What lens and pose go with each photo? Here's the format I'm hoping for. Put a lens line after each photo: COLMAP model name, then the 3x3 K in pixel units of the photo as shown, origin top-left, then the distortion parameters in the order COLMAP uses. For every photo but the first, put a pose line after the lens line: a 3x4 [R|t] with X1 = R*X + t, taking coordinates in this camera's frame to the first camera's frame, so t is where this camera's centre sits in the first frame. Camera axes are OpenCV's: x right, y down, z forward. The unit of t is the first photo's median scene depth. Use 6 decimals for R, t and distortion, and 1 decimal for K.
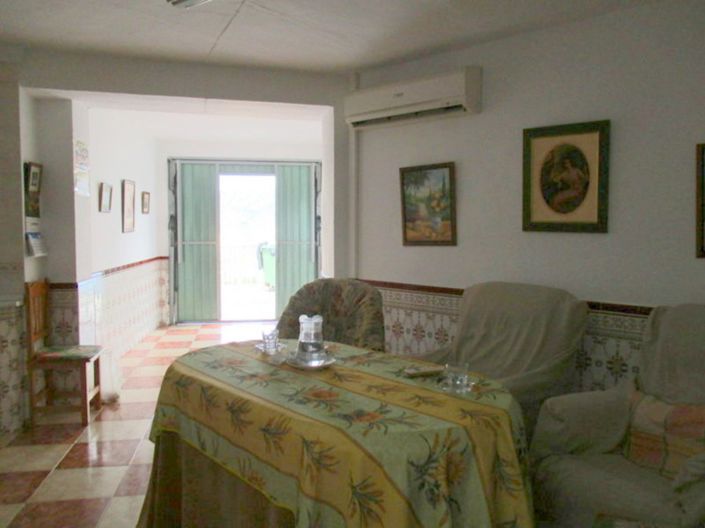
lens RADIAL K [[588.6, 0, 354.3], [0, 588.6, 263.3], [0, 0, 1]] dist [-0.019022, 0.003565]
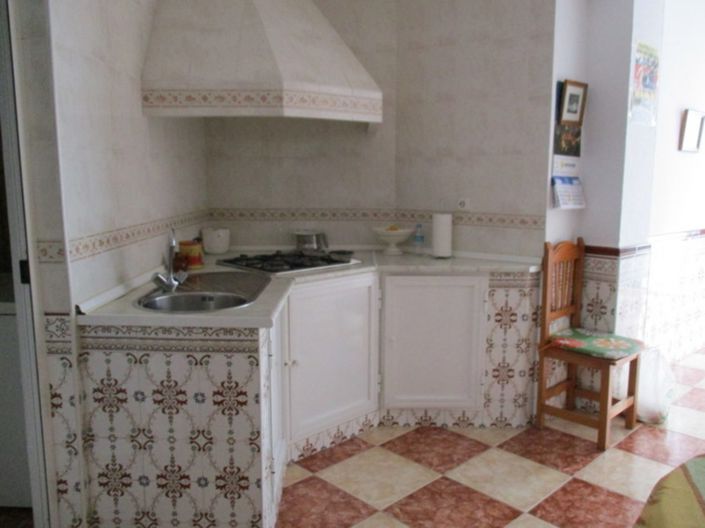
lens RADIAL K [[588.6, 0, 355.7], [0, 588.6, 263.8], [0, 0, 1]] dist [-0.019022, 0.003565]
pose [[0.560363, 0.113838, -0.820387, -0.069604], [-0.050681, 0.993366, 0.103223, -0.005684], [0.826695, -0.016264, 0.562415, 0.356789]]
